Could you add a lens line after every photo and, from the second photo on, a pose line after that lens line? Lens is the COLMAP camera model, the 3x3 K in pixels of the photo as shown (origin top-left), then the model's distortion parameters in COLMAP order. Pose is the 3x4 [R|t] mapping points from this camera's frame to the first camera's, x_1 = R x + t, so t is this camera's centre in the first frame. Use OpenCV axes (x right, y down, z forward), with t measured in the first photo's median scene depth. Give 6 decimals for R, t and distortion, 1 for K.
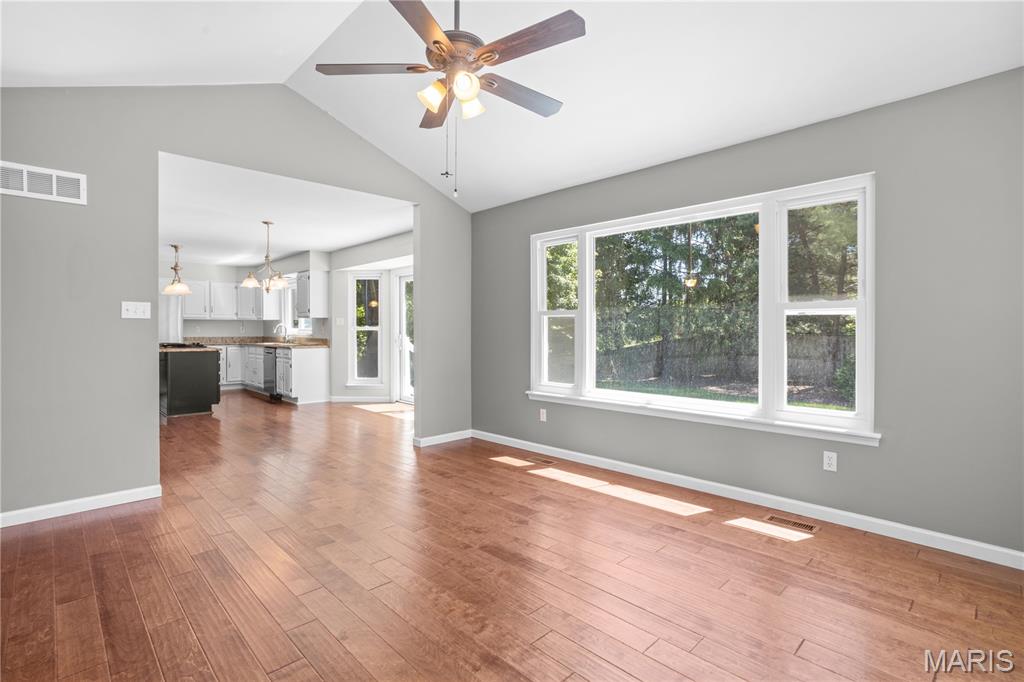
lens RADIAL K [[489.8, 0, 498.8], [0, 489.8, 335.1], [0, 0, 1]] dist [-0.026699, 0.014822]
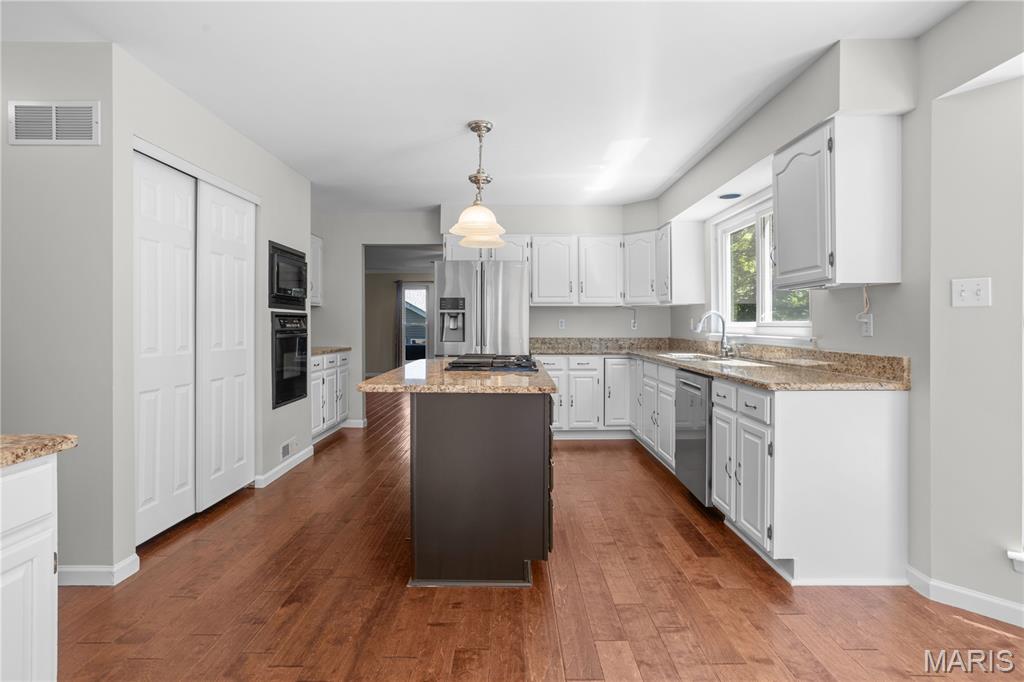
lens RADIAL K [[489.8, 0, 507.5], [0, 489.8, 324.3], [0, 0, 1]] dist [-0.026699, 0.014822]
pose [[0.726020, -0.000660, -0.687673, -0.359448], [-0.006400, 0.999950, -0.007716, -0.009086], [0.687644, 0.010003, 0.725979, 0.716216]]
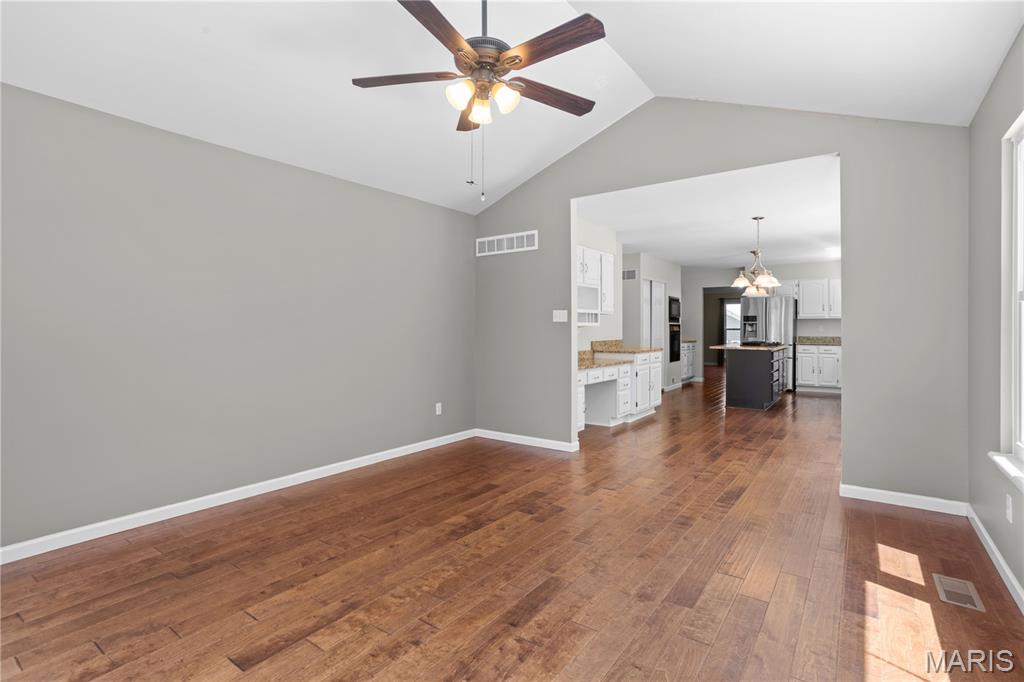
lens RADIAL K [[489.8, 0, 516.7], [0, 489.8, 333.5], [0, 0, 1]] dist [-0.026699, 0.014822]
pose [[0.194347, 0.008092, -0.980899, 0.293006], [-0.009468, 0.999935, 0.006374, -0.003834], [0.980887, 0.008048, 0.194411, 0.275005]]
